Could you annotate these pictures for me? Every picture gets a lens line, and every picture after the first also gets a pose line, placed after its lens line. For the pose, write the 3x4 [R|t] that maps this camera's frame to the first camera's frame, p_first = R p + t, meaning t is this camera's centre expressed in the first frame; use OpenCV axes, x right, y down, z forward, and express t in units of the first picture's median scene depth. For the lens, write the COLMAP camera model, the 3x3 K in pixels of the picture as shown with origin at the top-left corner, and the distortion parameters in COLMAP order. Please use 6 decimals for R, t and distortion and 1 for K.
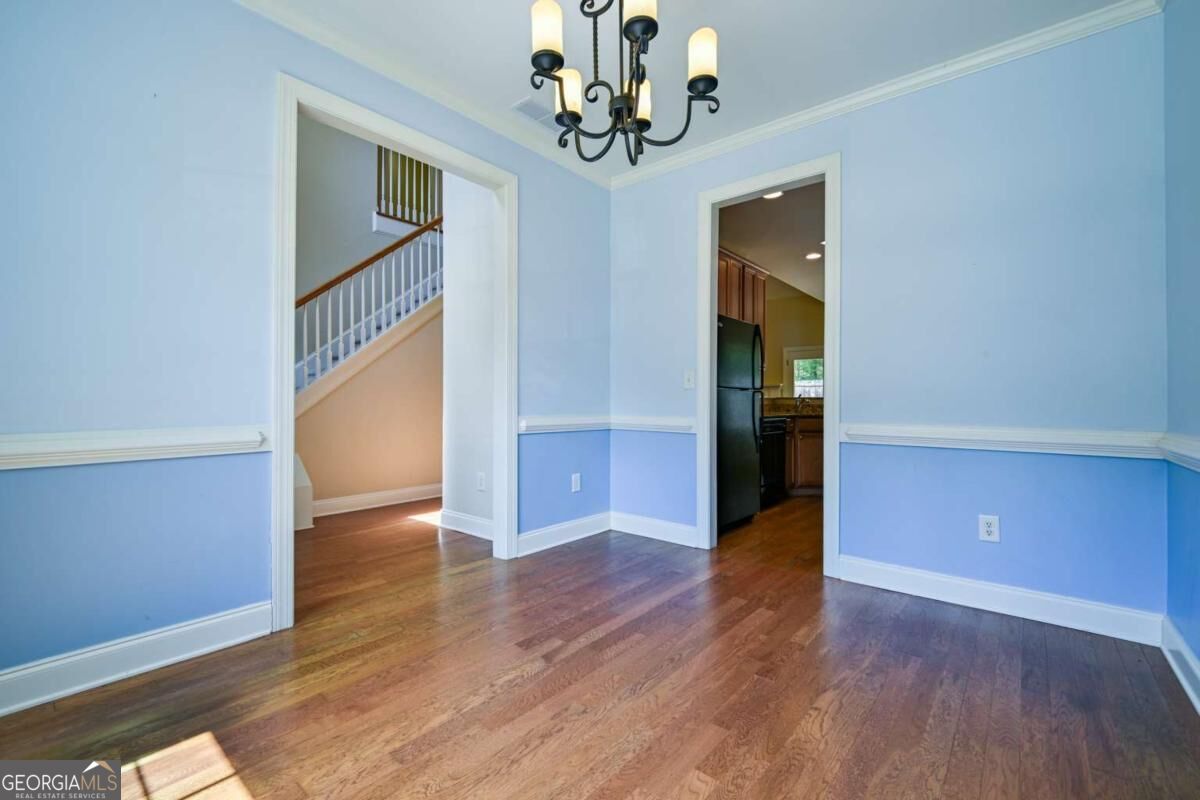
lens RADIAL K [[494.8, 0, 596.2], [0, 494.8, 399.2], [0, 0, 1]] dist [0.013536, -0.016999]
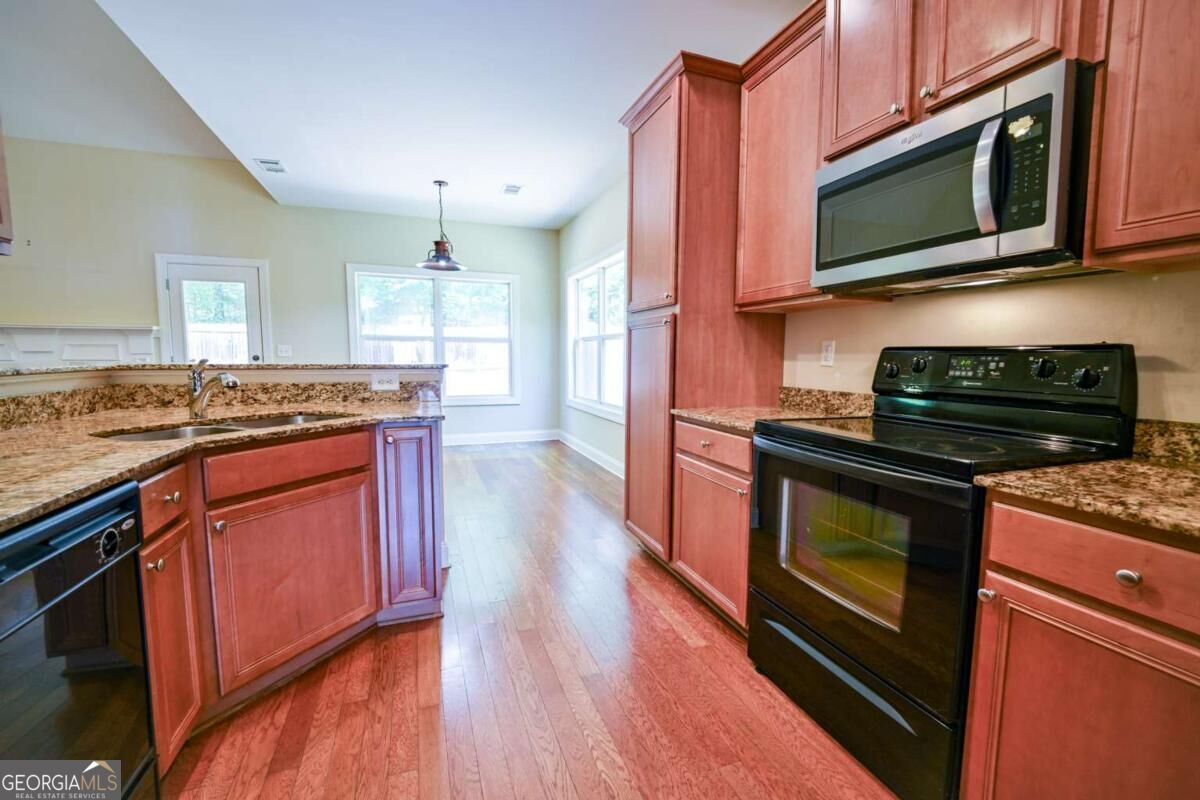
lens RADIAL K [[510.6, 0, 600.0], [0, 510.6, 400.0], [0, 0, 1]] dist [0.016368, -0.019064]
pose [[0.496608, -0.078552, 0.864413, 0.233472], [-0.001656, 0.995809, 0.091444, -0.011323], [-0.867974, -0.046843, 0.494396, 0.570575]]
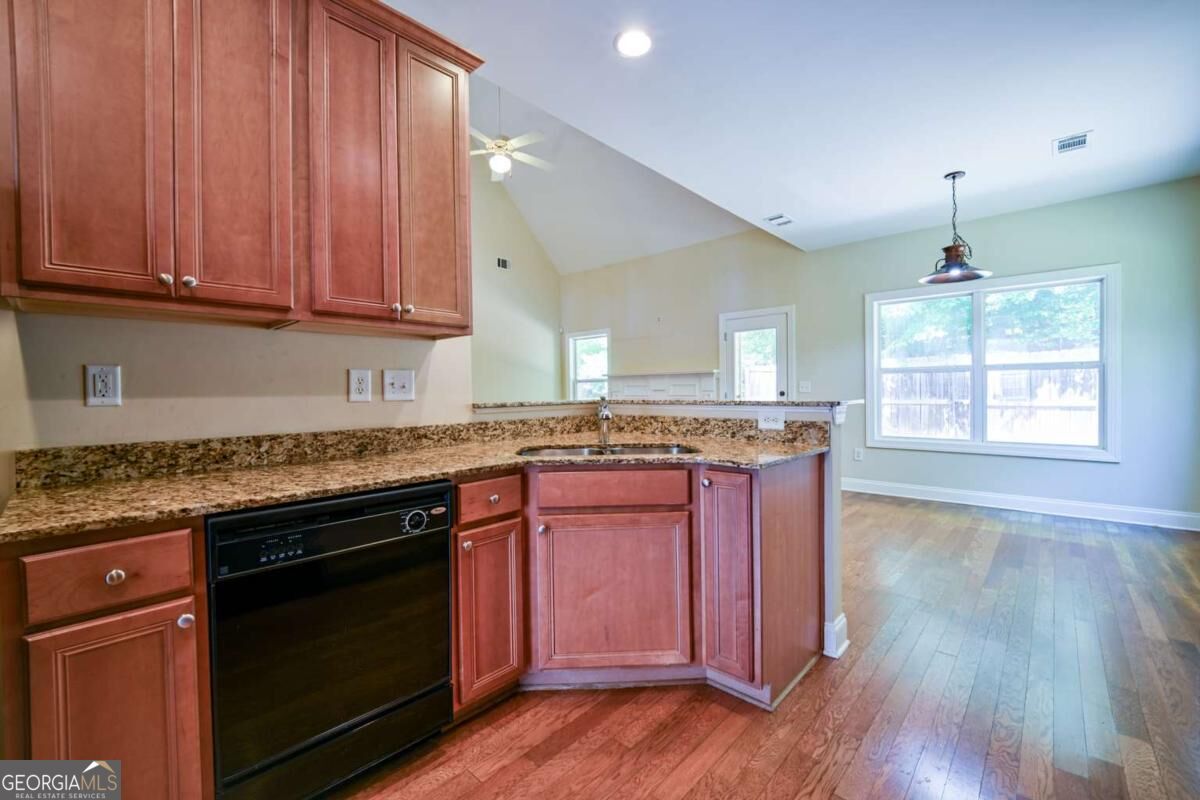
lens RADIAL K [[494.8, 0, 596.2], [0, 494.8, 399.2], [0, 0, 1]] dist [0.013536, -0.016999]
pose [[0.998567, -0.015175, -0.051315, 0.383821], [0.015947, 0.999765, 0.014657, -0.010577], [0.051081, -0.015454, 0.998575, 0.554585]]
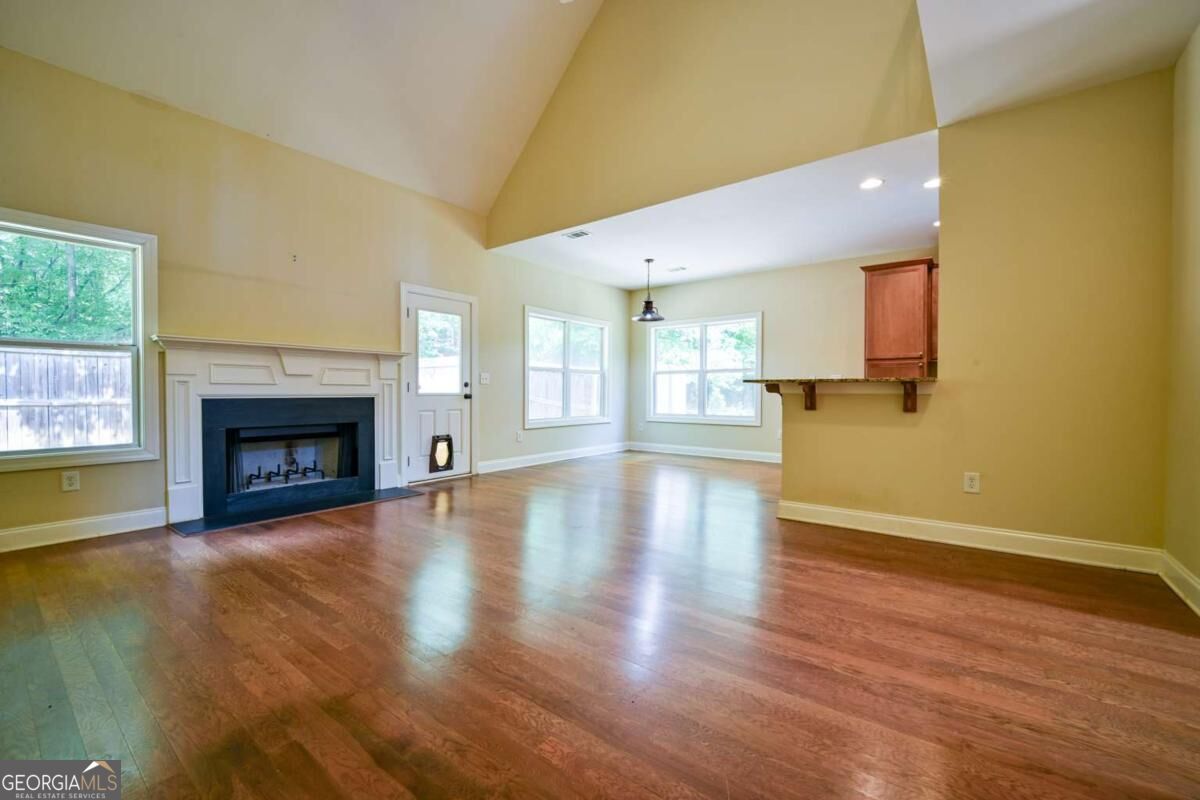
lens RADIAL K [[494.8, 0, 596.2], [0, 494.8, 399.2], [0, 0, 1]] dist [0.013536, -0.016999]
pose [[-0.039224, -0.019002, 0.999050, -0.190364], [-0.003399, 0.999816, 0.018883, 0.005671], [-0.999225, -0.002655, -0.039281, 1.249222]]
